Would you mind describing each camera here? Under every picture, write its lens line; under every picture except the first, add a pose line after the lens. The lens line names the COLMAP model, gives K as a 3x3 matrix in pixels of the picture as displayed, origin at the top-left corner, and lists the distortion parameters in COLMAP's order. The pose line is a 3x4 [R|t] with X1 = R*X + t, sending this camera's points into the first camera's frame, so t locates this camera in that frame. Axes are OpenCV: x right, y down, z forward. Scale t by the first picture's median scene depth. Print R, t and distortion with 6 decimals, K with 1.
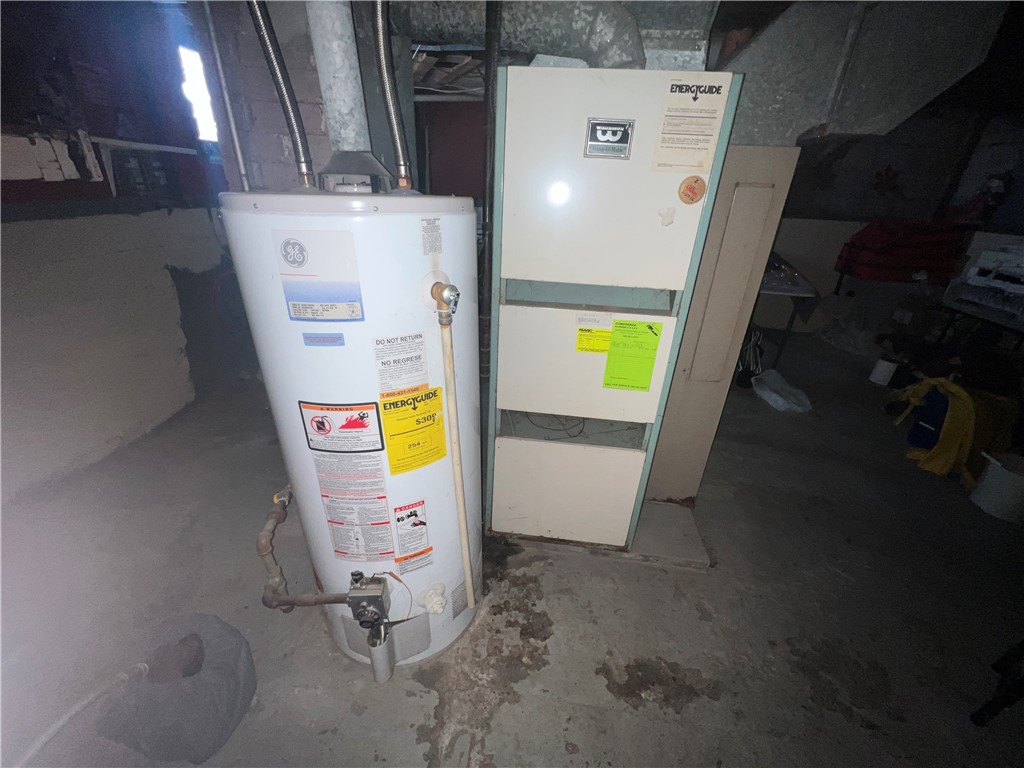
lens RADIAL K [[408.8, 0, 512.0], [0, 408.8, 384.0], [0, 0, 1]] dist [-0.000031, -0.000003]
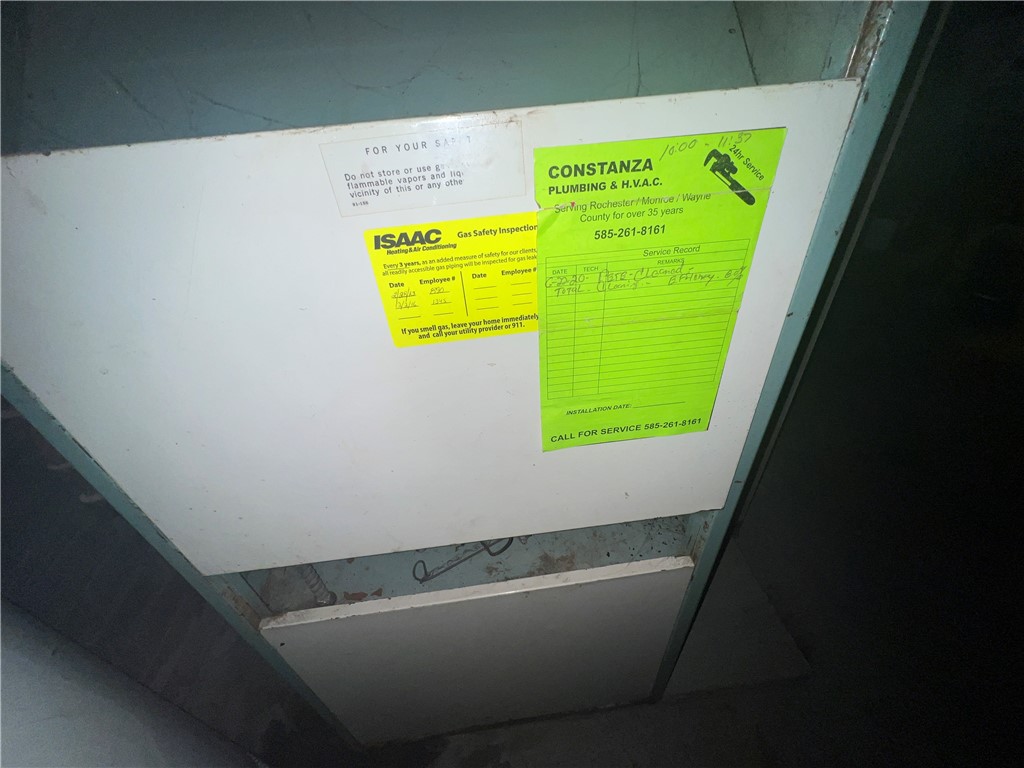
lens RADIAL K [[414.1, 0, 512.0], [0, 414.1, 384.0], [0, 0, 1]] dist [0.000322, 0.000008]
pose [[0.965787, -0.226211, 0.126820, 0.187206], [0.201372, 0.962285, 0.182910, -0.091211], [-0.163413, -0.151114, 0.974916, 0.788619]]
